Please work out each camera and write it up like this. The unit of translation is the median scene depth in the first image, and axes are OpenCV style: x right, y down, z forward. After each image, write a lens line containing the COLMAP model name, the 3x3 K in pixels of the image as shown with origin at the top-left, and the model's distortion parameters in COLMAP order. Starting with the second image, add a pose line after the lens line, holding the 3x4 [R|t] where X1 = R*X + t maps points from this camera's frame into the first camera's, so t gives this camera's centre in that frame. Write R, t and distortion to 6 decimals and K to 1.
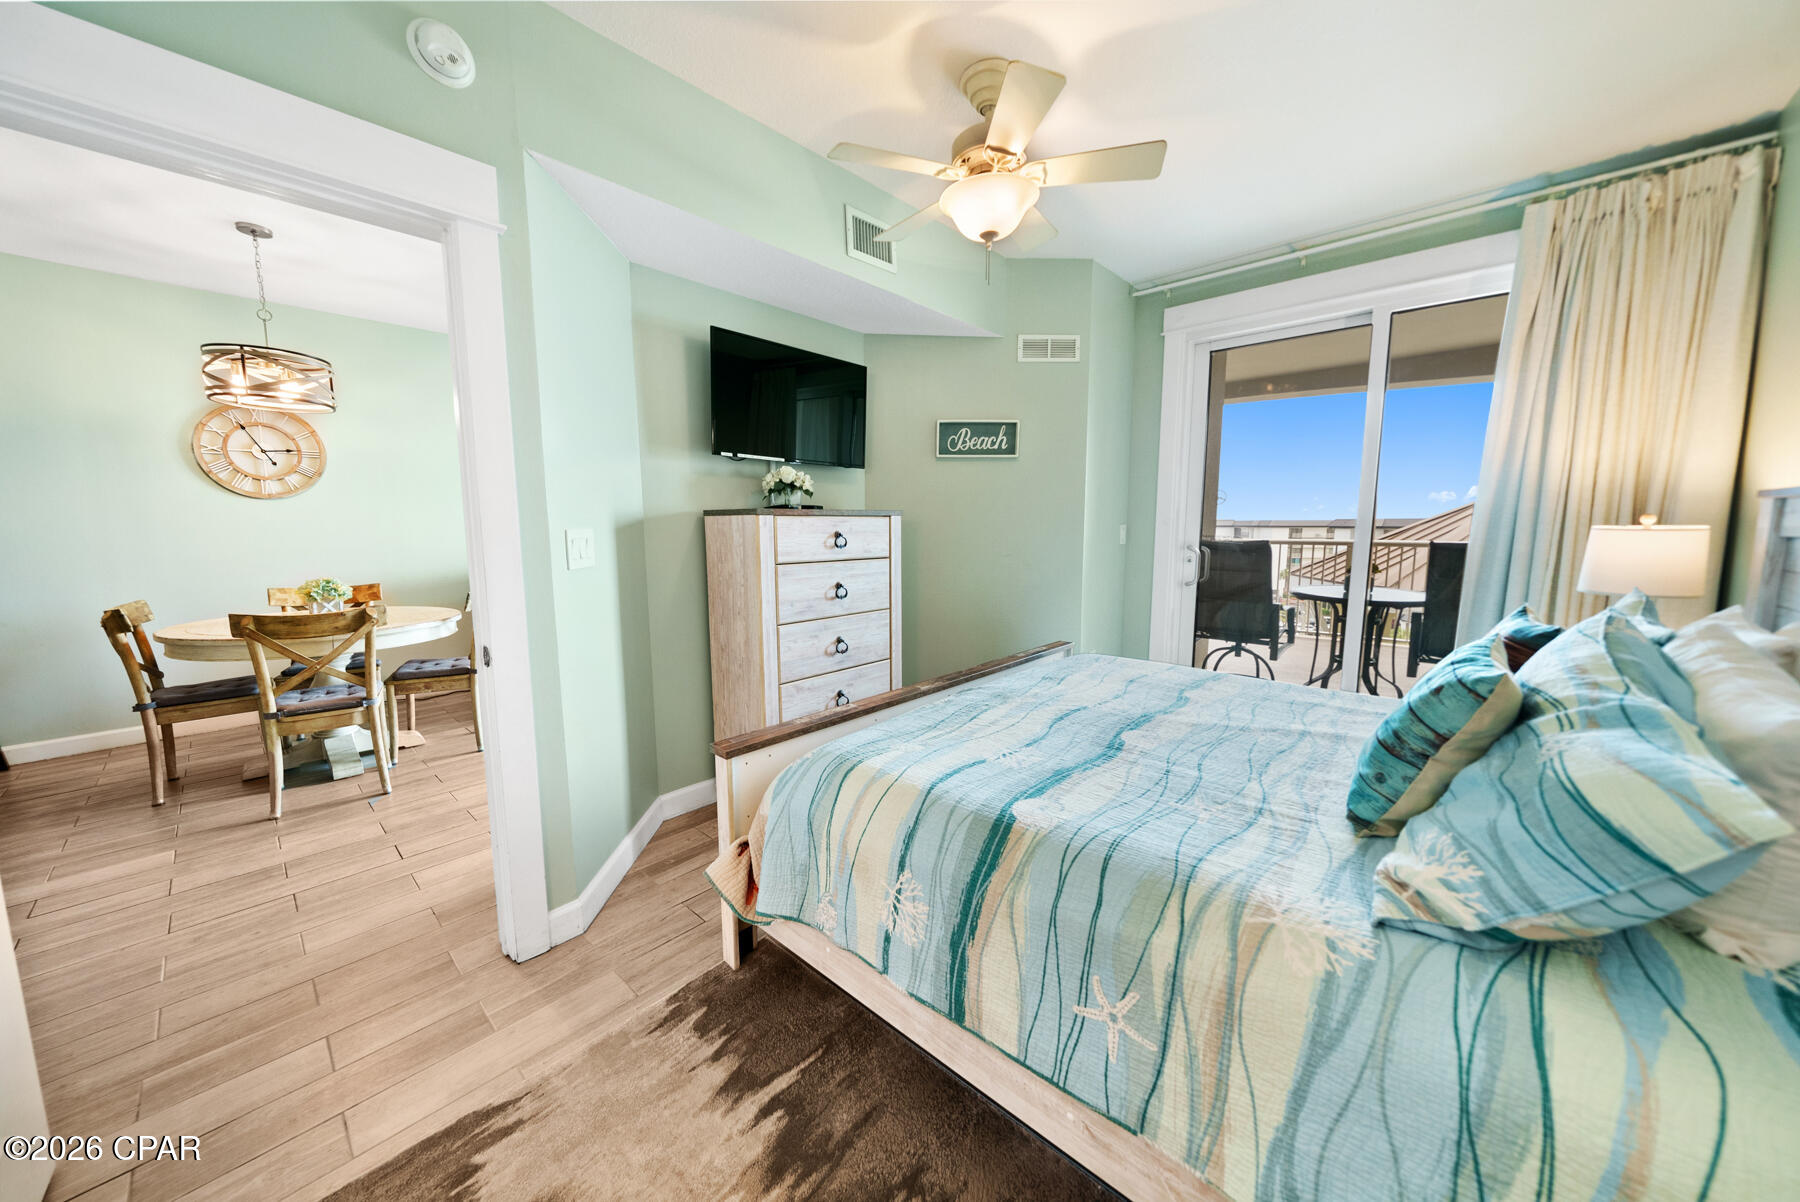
lens RADIAL K [[627.2, 0, 900.0], [0, 627.2, 601.0], [0, 0, 1]] dist [-0.005311, 0.000006]
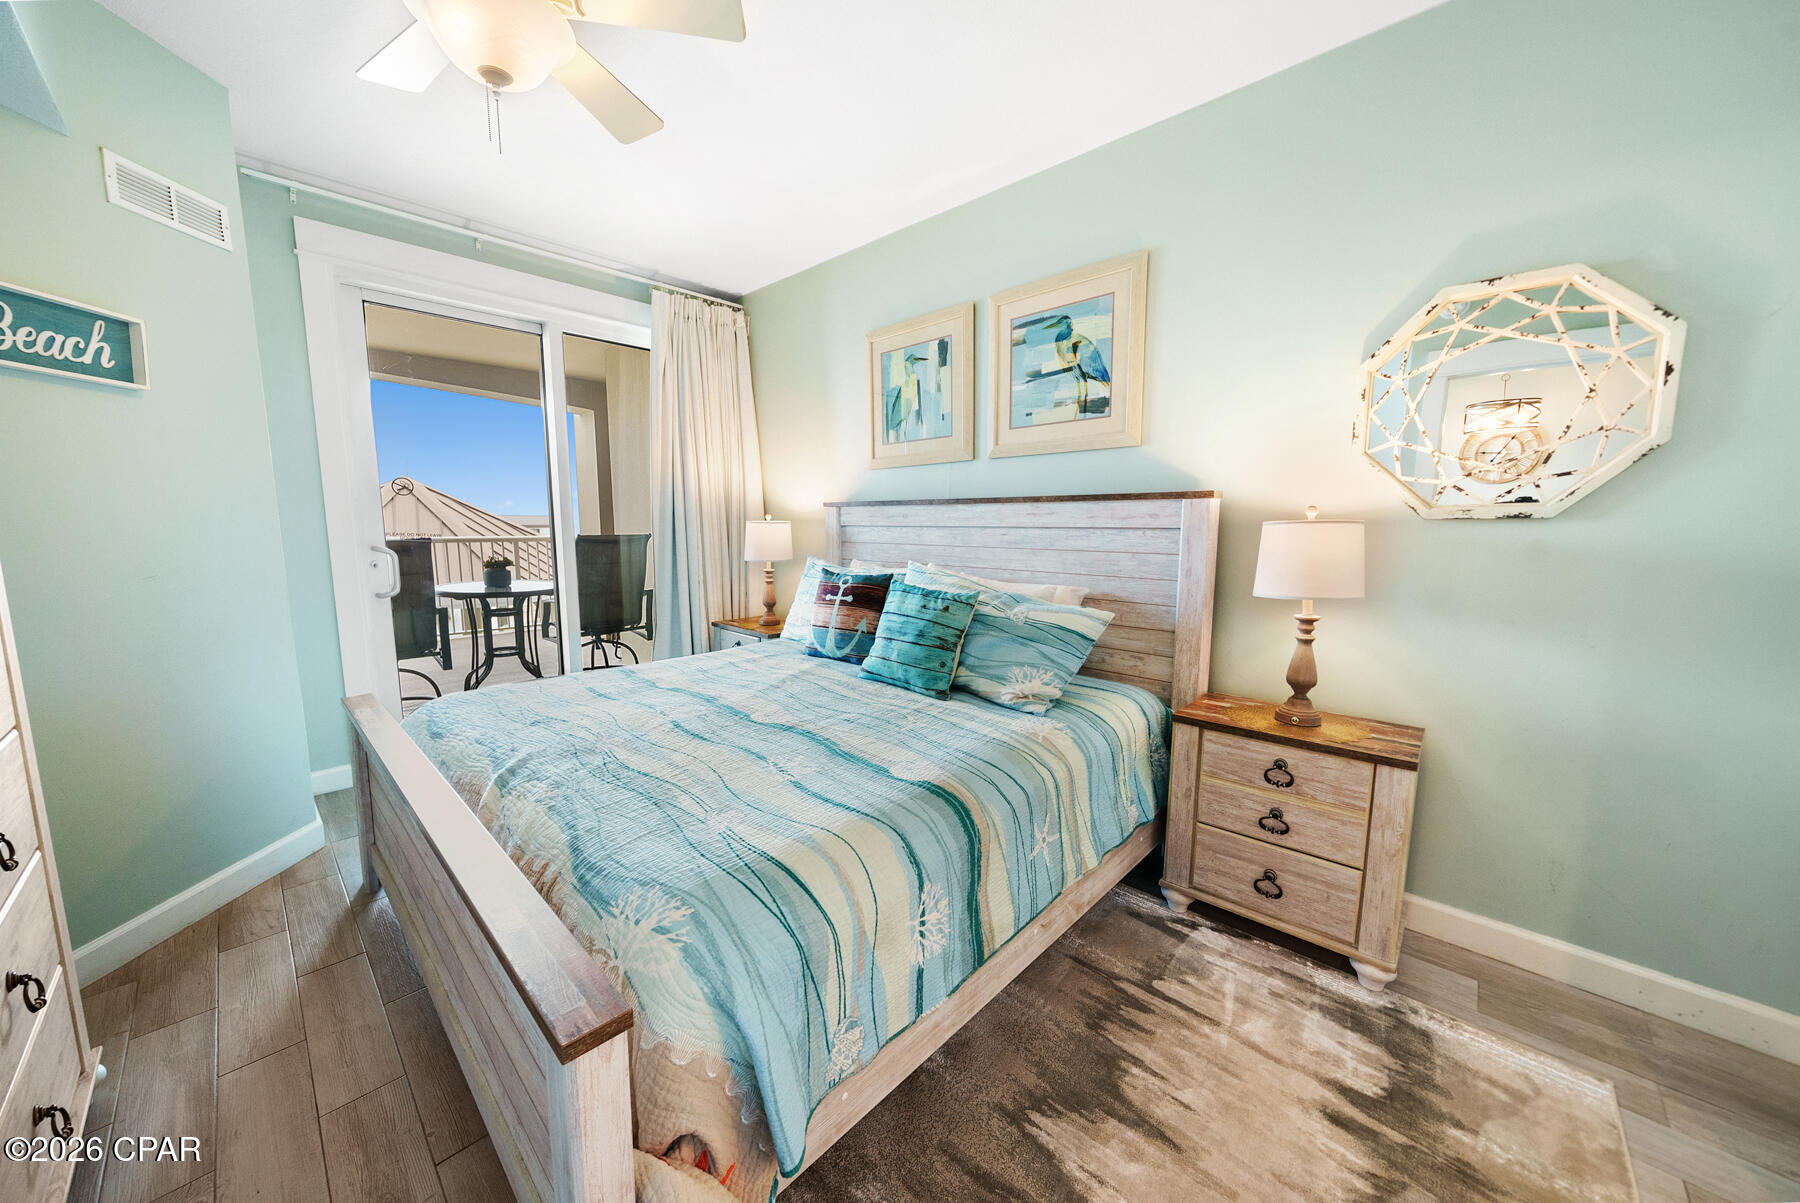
lens RADIAL K [[627.2, 0, 900.0], [0, 627.2, 601.5], [0, 0, 1]] dist [-0.005311, 0.000006]
pose [[0.023589, -0.123610, 0.992051, -0.639740], [0.120650, 0.985426, 0.119915, -0.076707], [-0.992415, 0.116862, 0.038158, 0.702372]]
